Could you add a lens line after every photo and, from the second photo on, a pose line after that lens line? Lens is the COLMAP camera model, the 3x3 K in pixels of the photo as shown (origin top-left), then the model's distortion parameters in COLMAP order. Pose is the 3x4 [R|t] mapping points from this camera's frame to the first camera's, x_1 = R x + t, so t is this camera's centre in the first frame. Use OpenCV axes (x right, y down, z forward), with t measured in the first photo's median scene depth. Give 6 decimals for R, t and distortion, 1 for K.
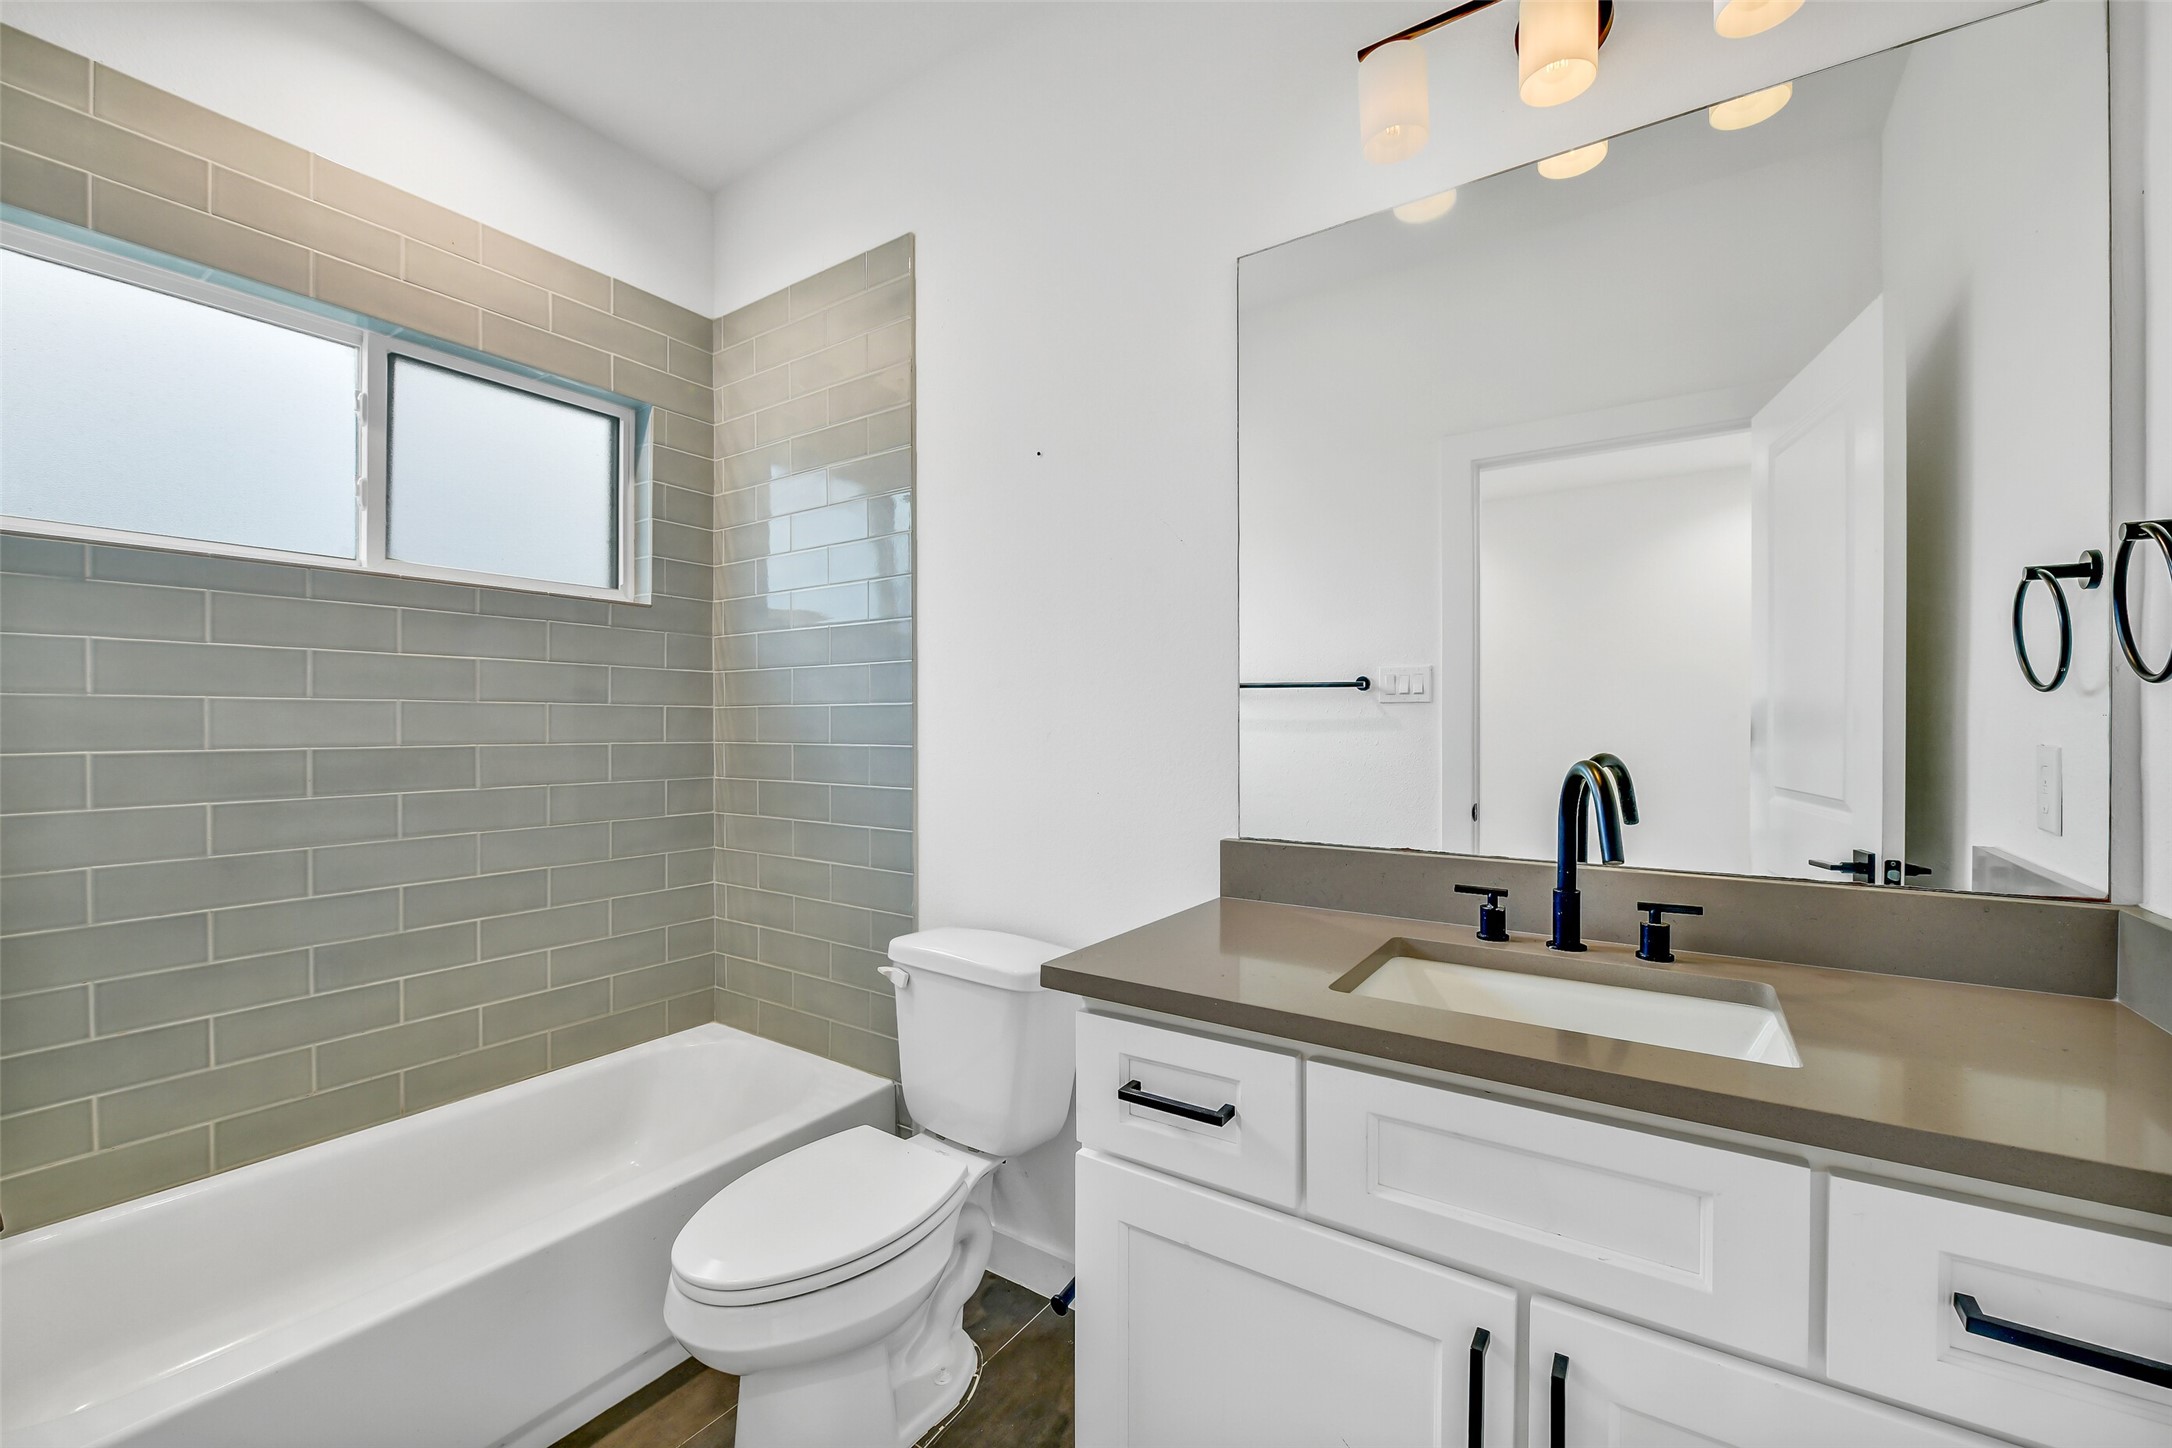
lens RADIAL K [[883.7, 0, 1084.6], [0, 883.7, 709.8], [0, 0, 1]] dist [-0.003909, -0.000585]
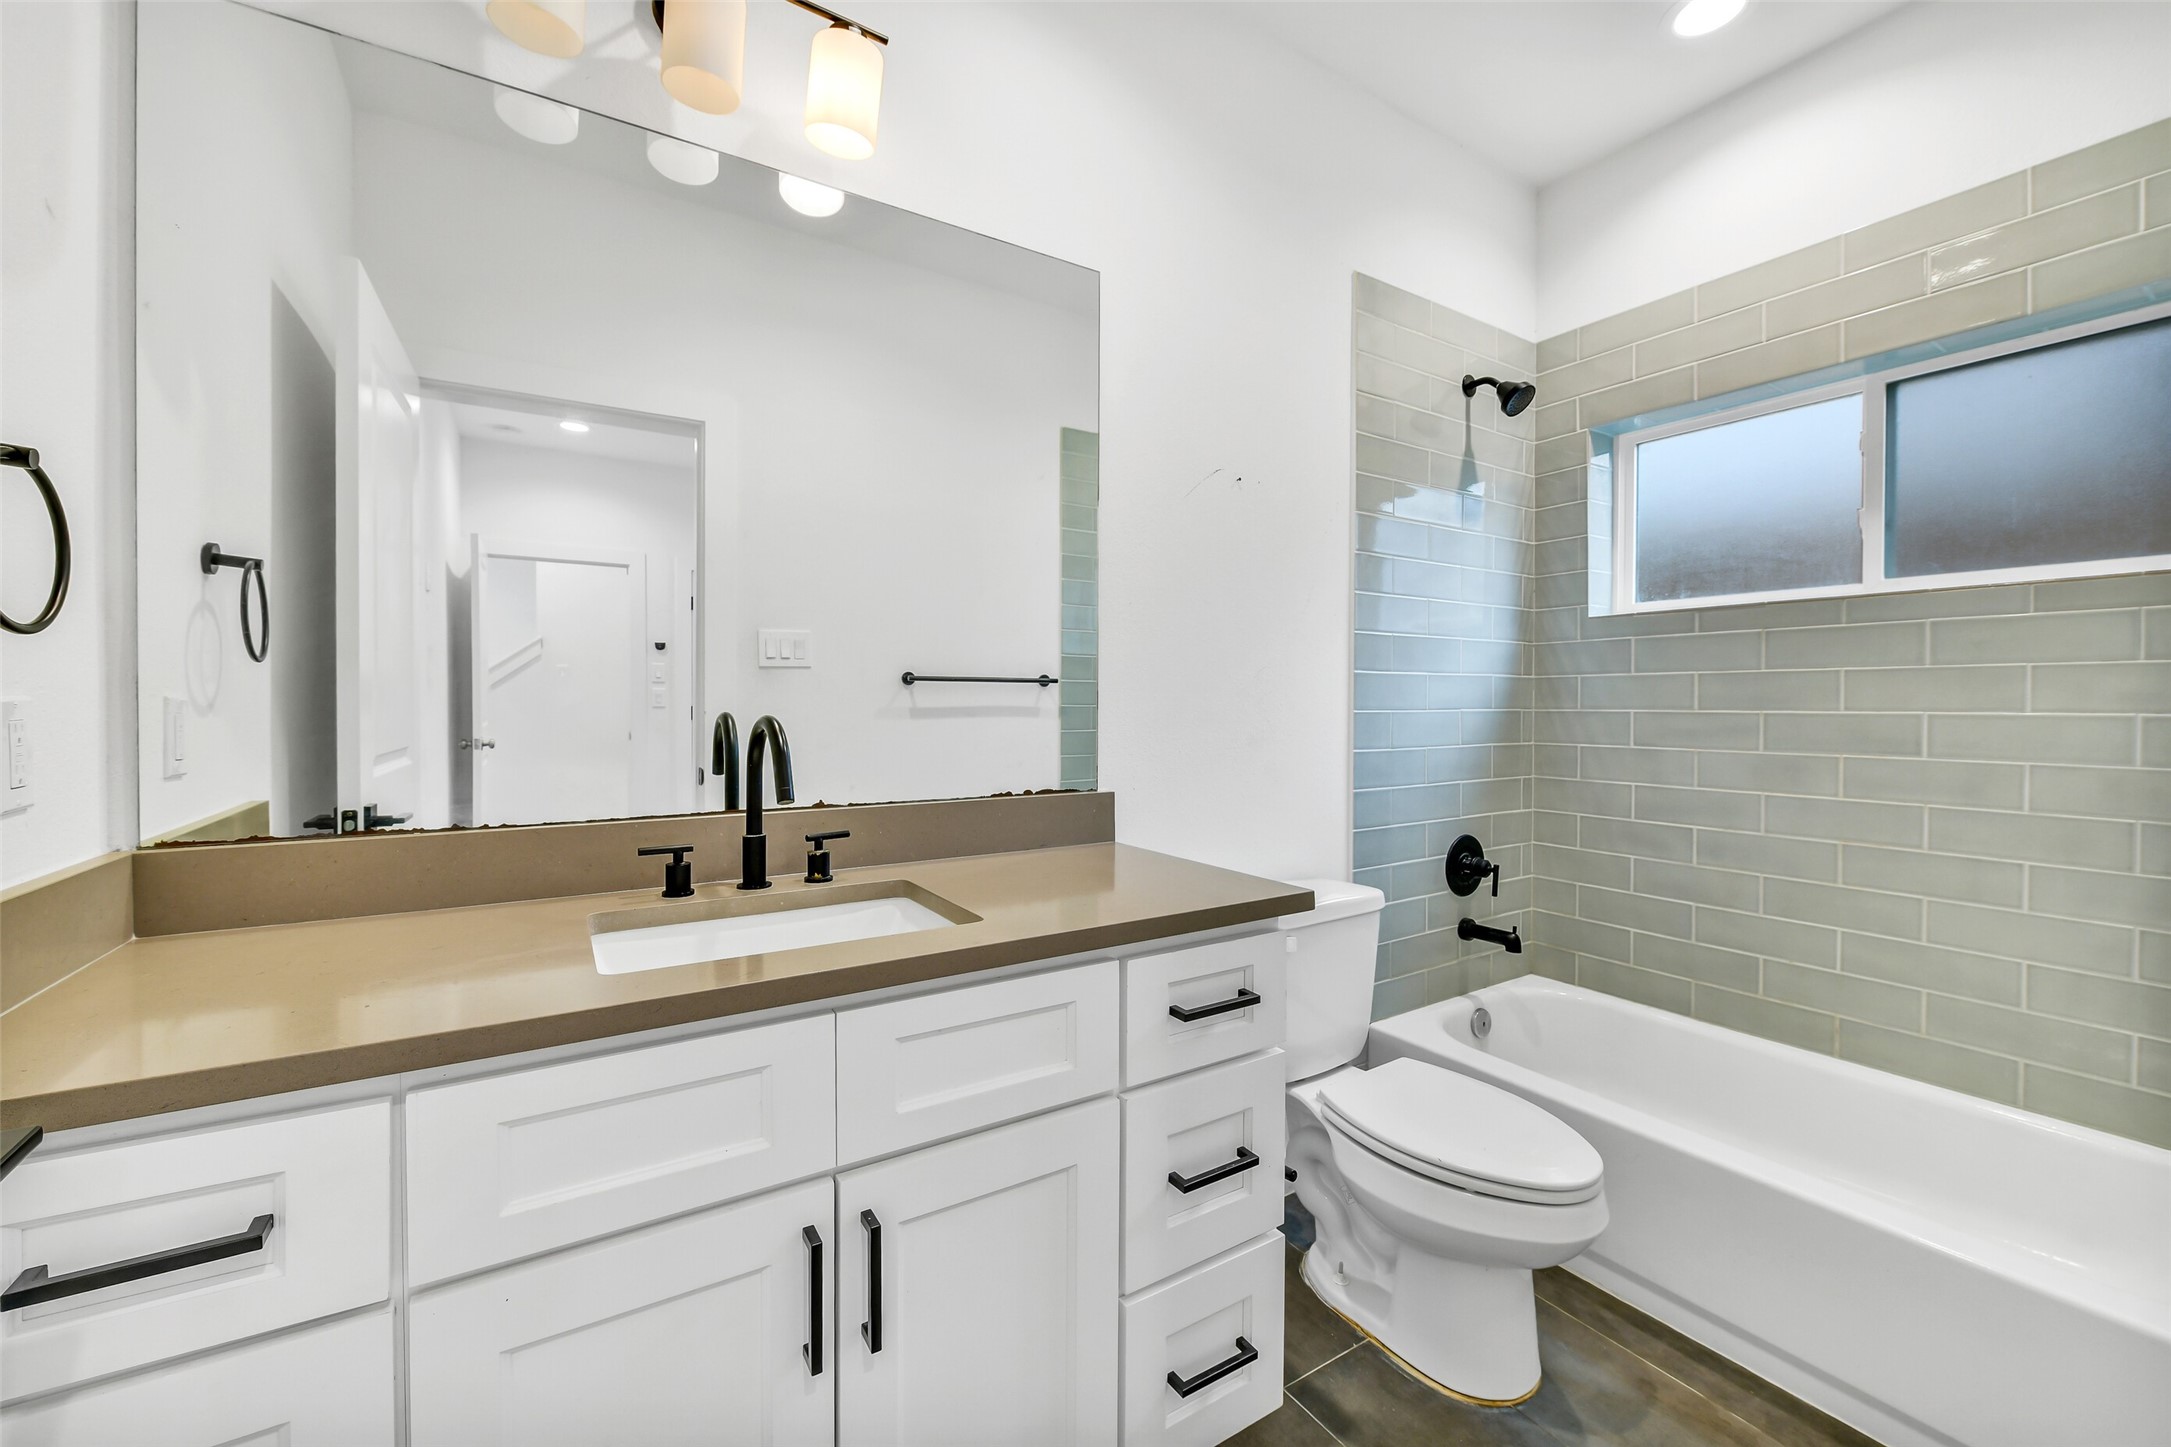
lens RADIAL K [[865.1, 0, 1091.5], [0, 865.1, 725.2], [0, 0, 1]] dist [-0.009193, -0.000096]
pose [[0.414979, -0.035777, 0.909128, -0.251989], [-0.021908, 0.998544, 0.049296, 0.003954], [-0.909567, -0.040374, 0.413591, 0.168971]]
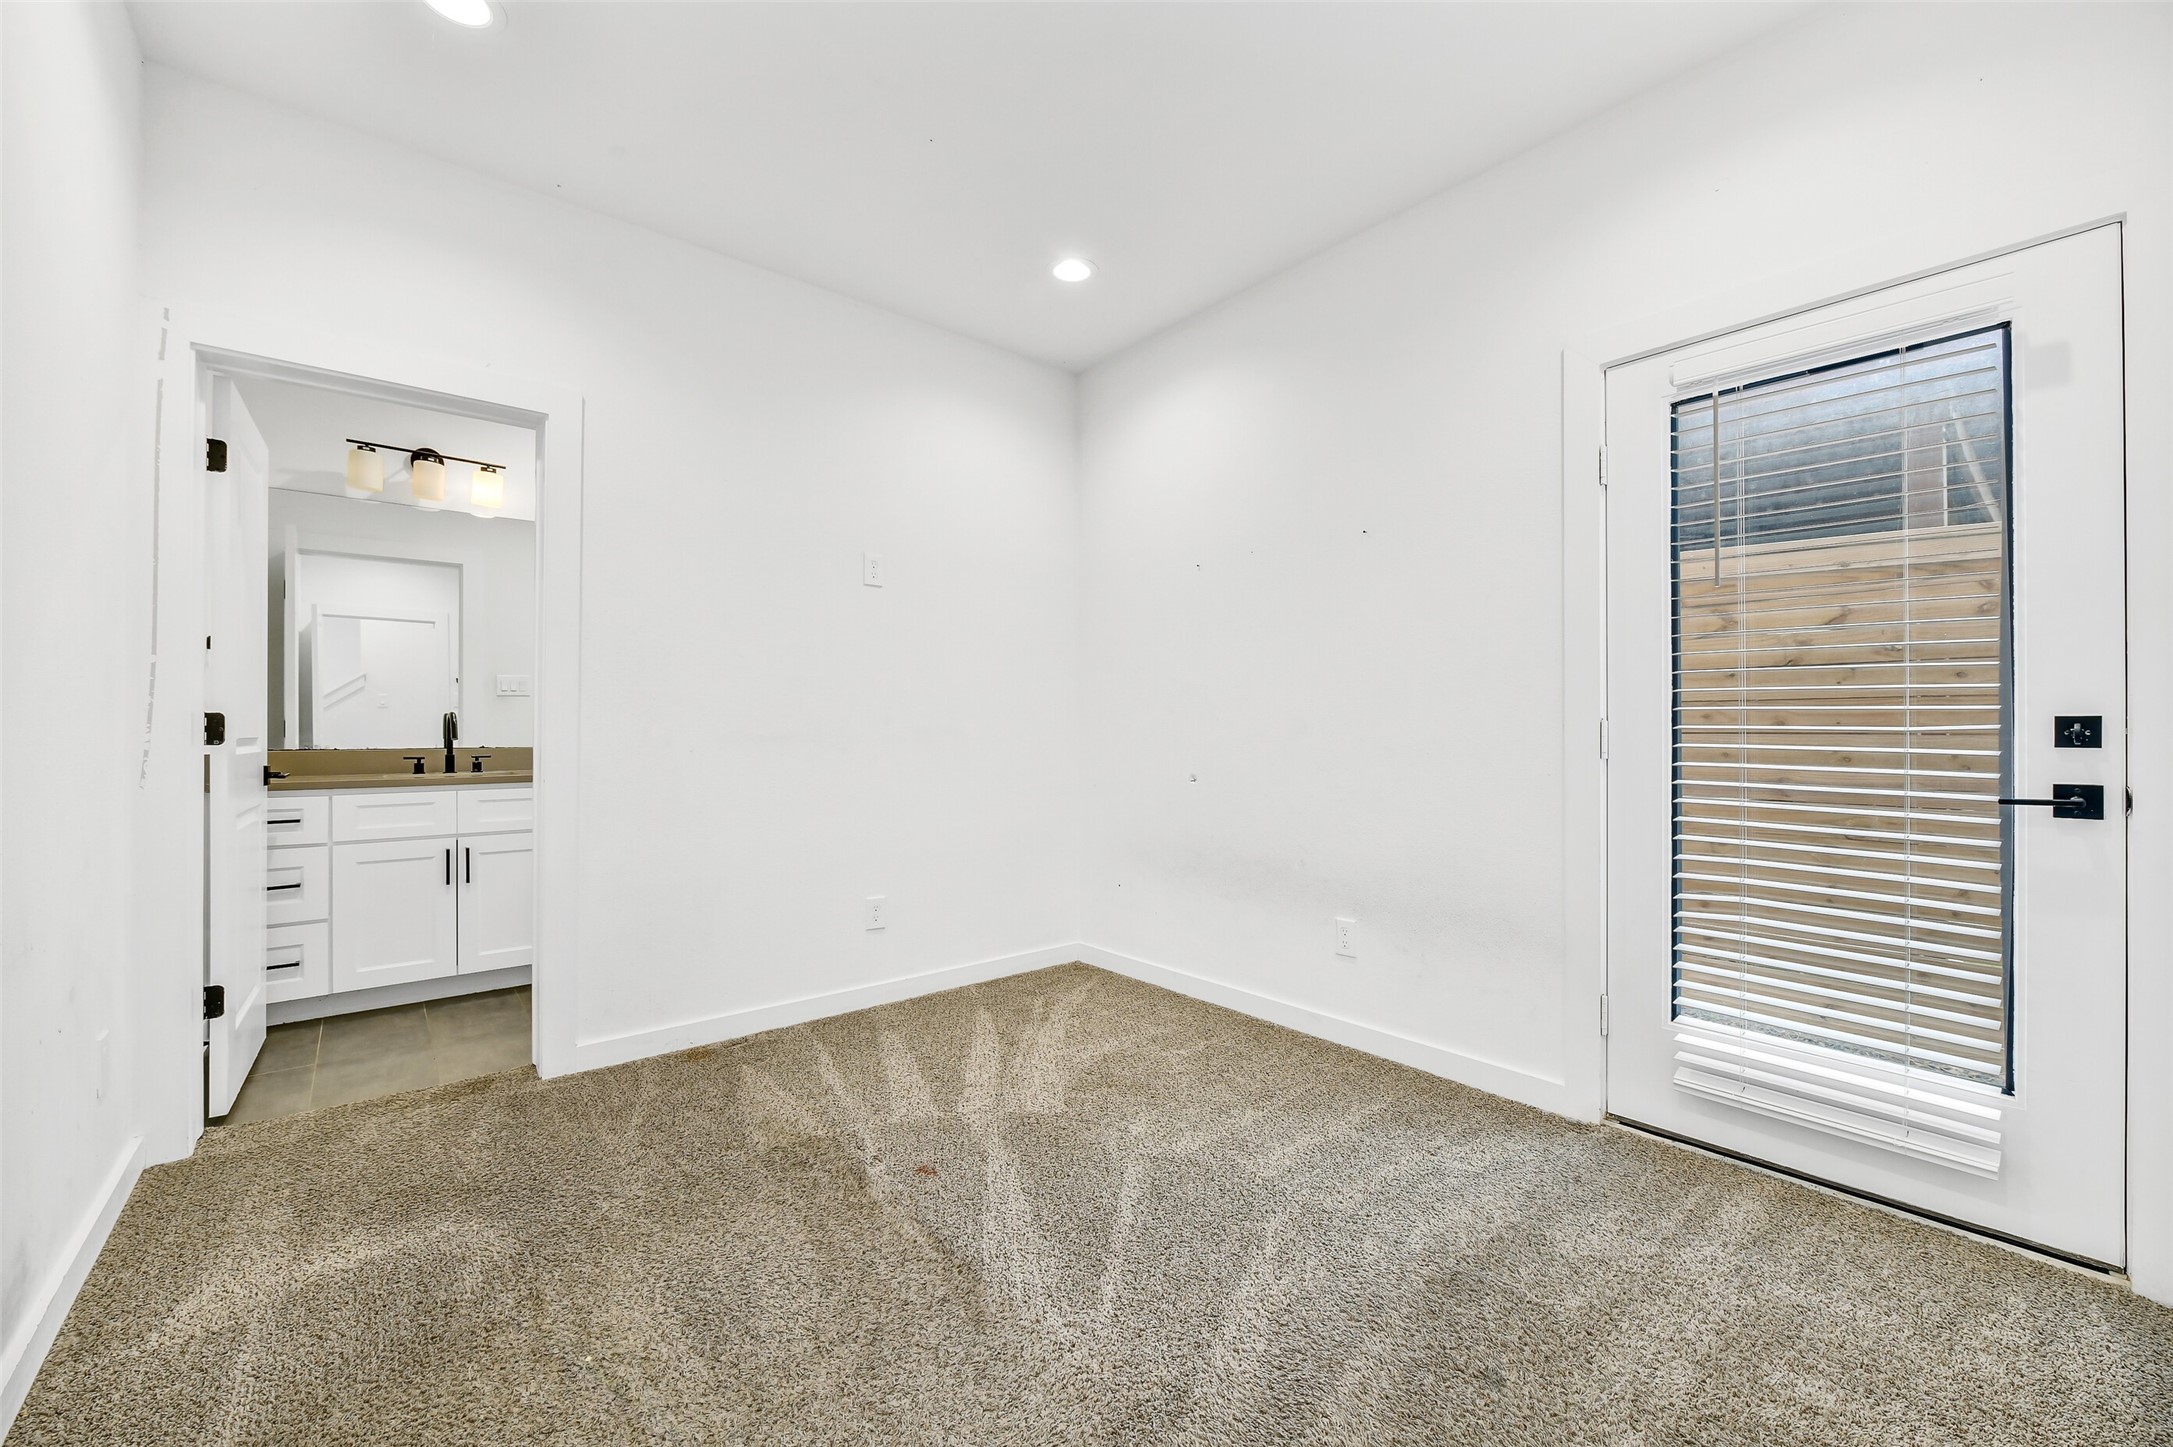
lens RADIAL K [[865.9, 0, 1092.5], [0, 865.9, 725.2], [0, 0, 1]] dist [-0.009193, -0.000096]
pose [[0.284154, -0.009126, 0.958735, -1.773615], [-0.019449, 0.999694, 0.015280, 0.006142], [-0.958581, -0.022988, 0.283889, -2.118597]]
